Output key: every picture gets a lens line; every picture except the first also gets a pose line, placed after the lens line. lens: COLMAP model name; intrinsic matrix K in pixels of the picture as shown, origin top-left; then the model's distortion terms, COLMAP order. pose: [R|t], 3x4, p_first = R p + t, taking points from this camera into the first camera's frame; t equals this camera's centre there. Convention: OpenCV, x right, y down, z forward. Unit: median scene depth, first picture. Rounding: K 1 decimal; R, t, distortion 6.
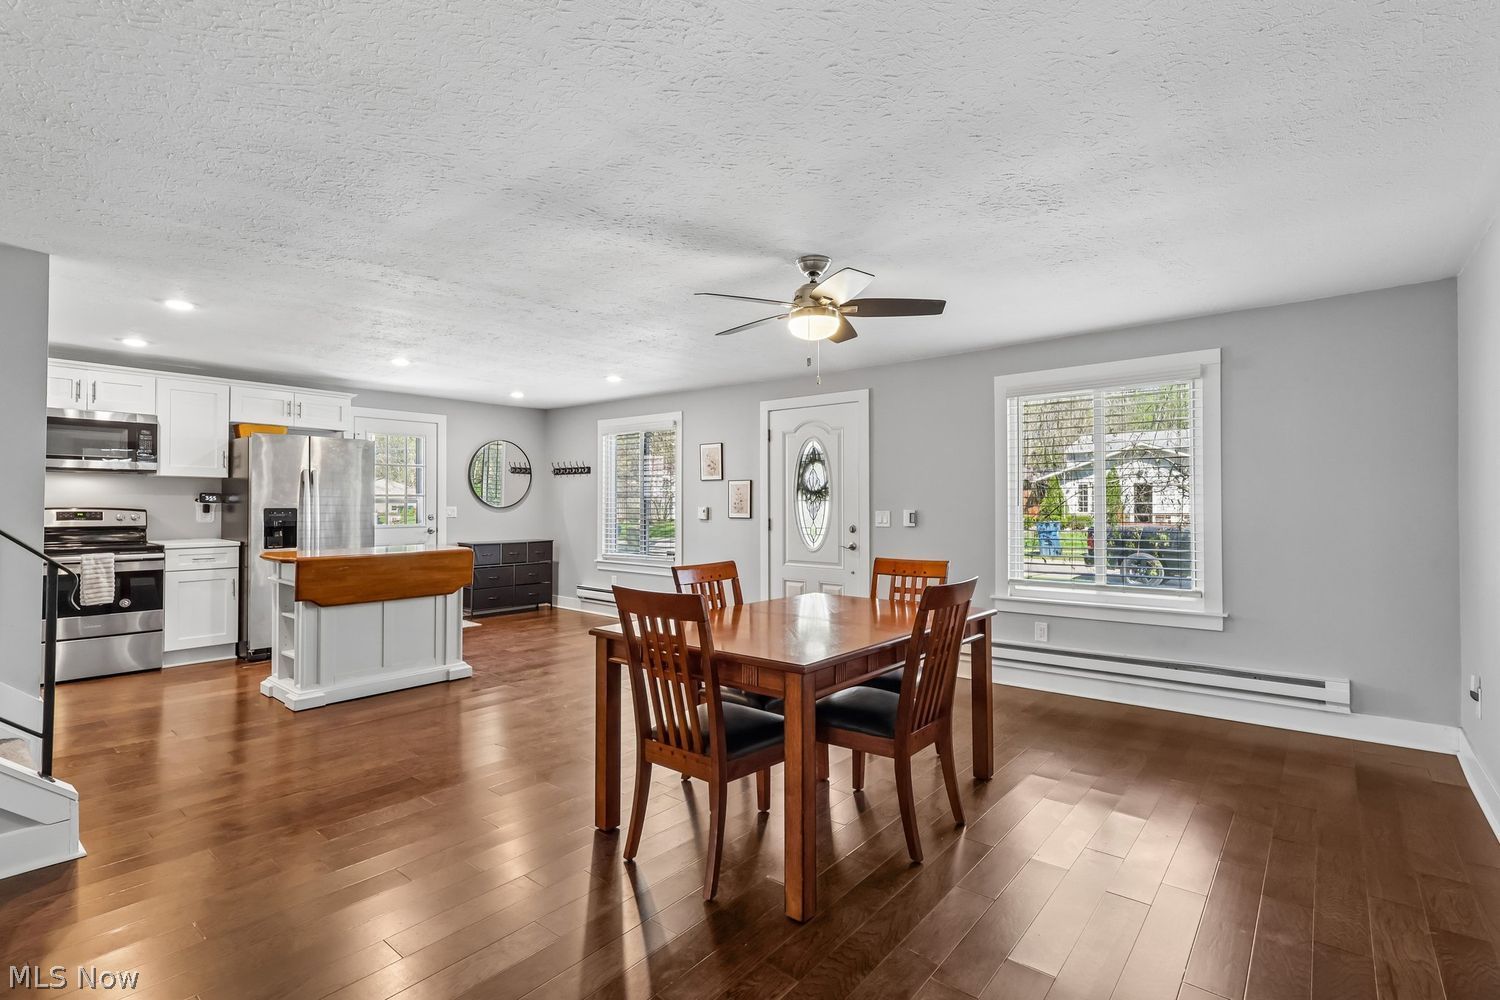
lens RADIAL K [[701.9, 0, 752.2], [0, 701.9, 503.1], [0, 0, 1]] dist [0.009171, 0.001952]
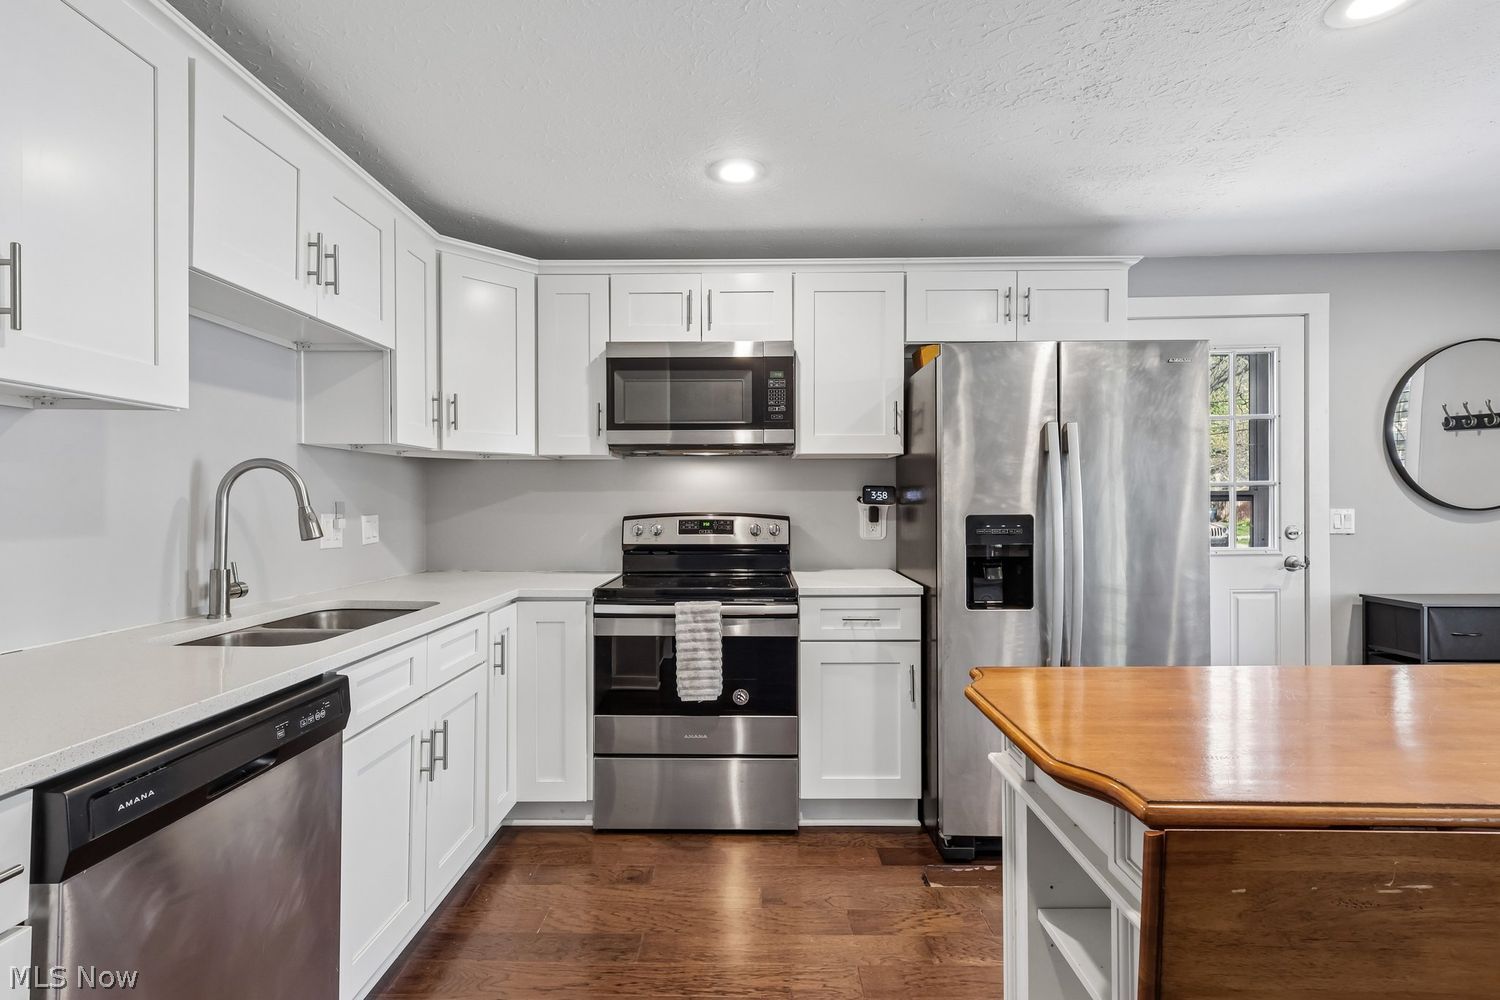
lens RADIAL K [[701.9, 0, 746.7], [0, 701.9, 508.0], [0, 0, 1]] dist [0.009171, 0.001952]
pose [[0.626254, -0.004669, -0.779605, -0.433913], [0.008958, 0.999959, 0.001207, 0.001270], [0.779568, -0.007740, 0.626270, 0.615997]]
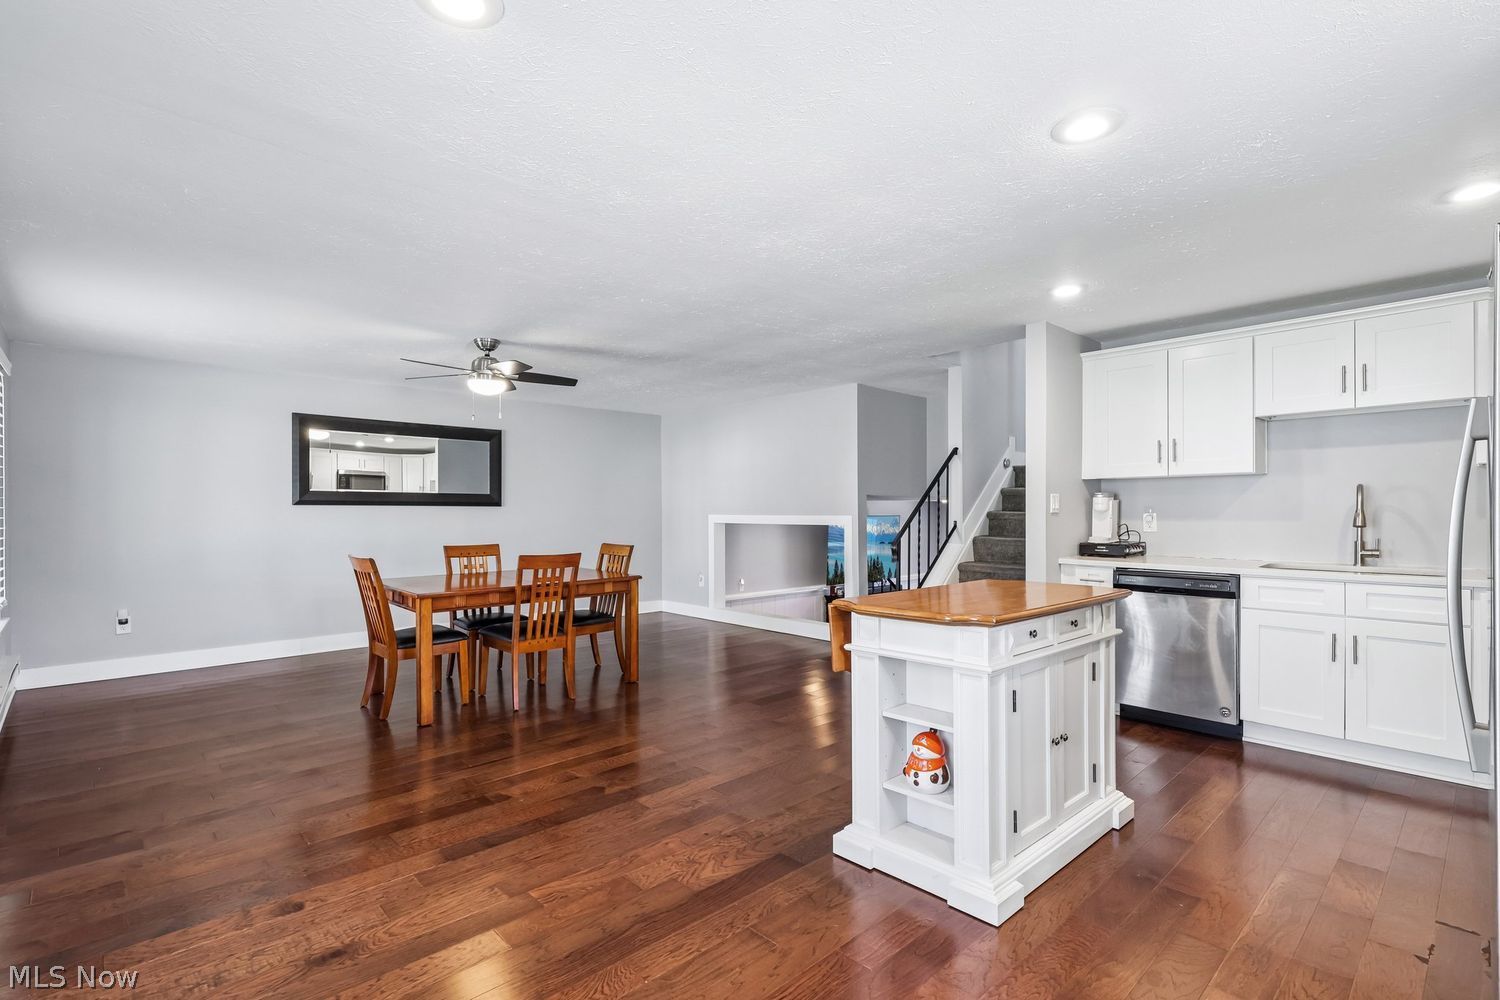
lens RADIAL K [[701.9, 0, 738.5], [0, 701.9, 512.2], [0, 0, 1]] dist [0.009171, 0.001952]
pose [[-0.990588, -0.002682, 0.136850, -0.367568], [-0.002589, 0.999996, 0.000861, 0.003691], [-0.136852, 0.000498, -0.990591, 1.374750]]
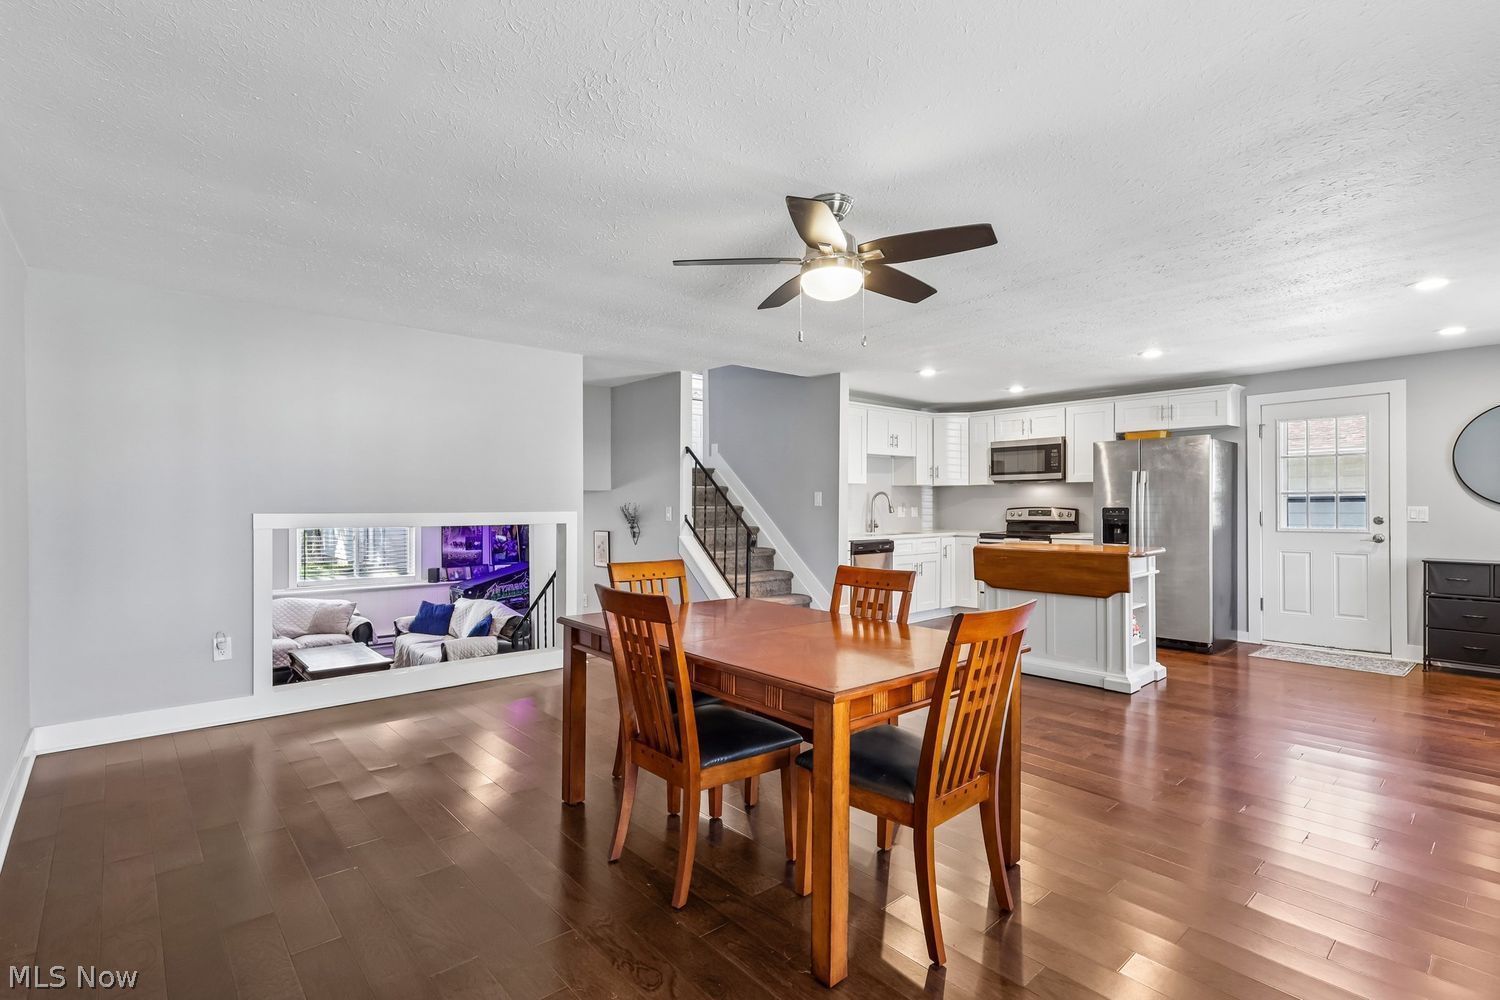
lens RADIAL K [[701.9, 0, 752.8], [0, 701.9, 505.2], [0, 0, 1]] dist [0.009171, 0.001952]
pose [[-0.150400, -0.005589, -0.988609, 0.508375], [0.002255, 0.999979, -0.005997, 0.008941], [0.988623, -0.003132, -0.150384, 0.606440]]
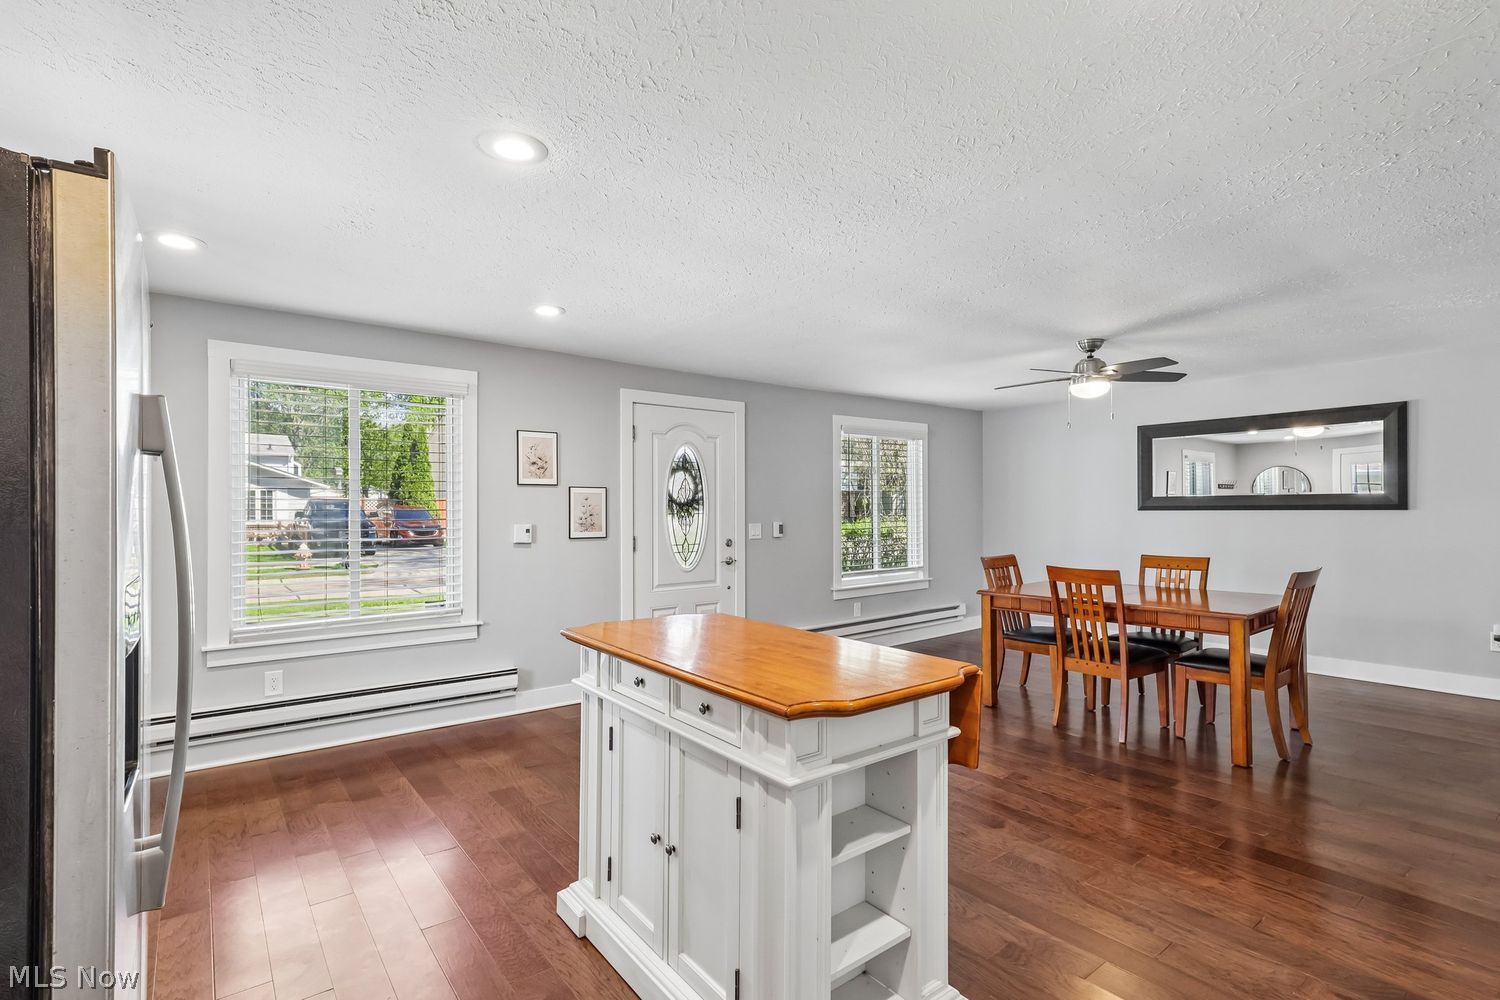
lens RADIAL K [[701.9, 0, 747.5], [0, 701.9, 500.2], [0, 0, 1]] dist [0.009171, 0.001952]
pose [[0.217491, 0.012300, 0.975985, -0.826556], [0.005221, 0.999892, -0.013764, -0.008746], [-0.976048, 0.008089, 0.217403, 0.788505]]
